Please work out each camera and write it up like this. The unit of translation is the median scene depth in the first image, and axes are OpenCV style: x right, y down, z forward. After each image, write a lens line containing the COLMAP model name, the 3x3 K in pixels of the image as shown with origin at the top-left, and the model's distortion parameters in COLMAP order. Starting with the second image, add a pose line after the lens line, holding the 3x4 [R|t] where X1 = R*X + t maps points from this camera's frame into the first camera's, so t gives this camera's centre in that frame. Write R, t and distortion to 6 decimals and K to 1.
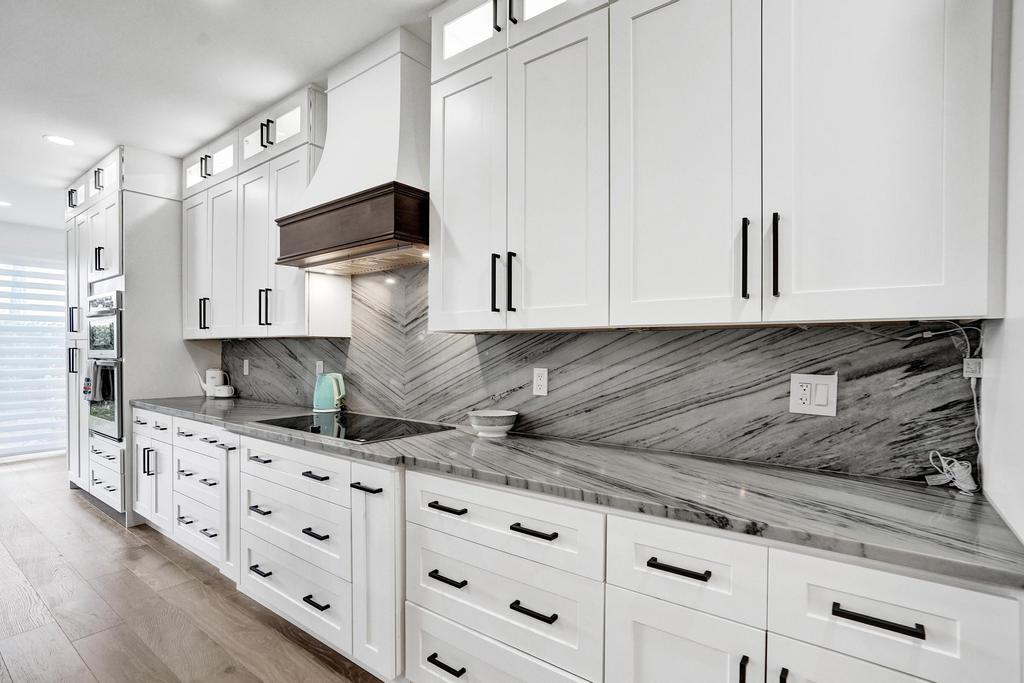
lens RADIAL K [[498.4, 0, 508.8], [0, 498.4, 349.5], [0, 0, 1]] dist [-0.064037, 0.039127]
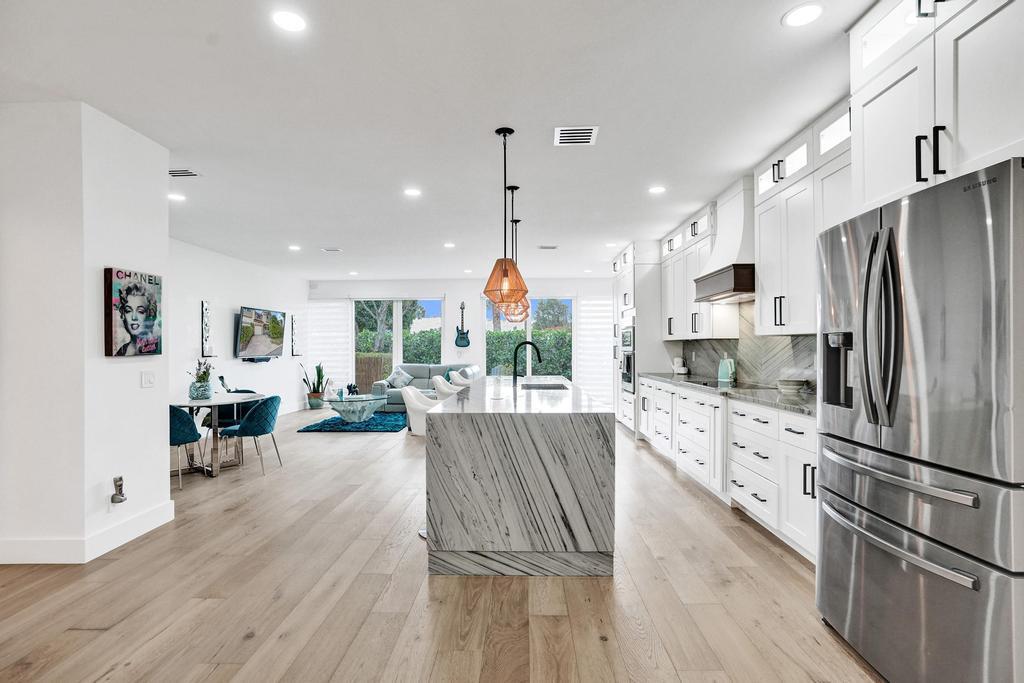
lens RADIAL K [[498.4, 0, 508.8], [0, 498.4, 349.5], [0, 0, 1]] dist [-0.064037, 0.039127]
pose [[0.584266, 0.001826, -0.811560, 0.516710], [0.000065, 0.999997, 0.002297, 0.008603], [0.811562, -0.001395, 0.584264, -0.561653]]
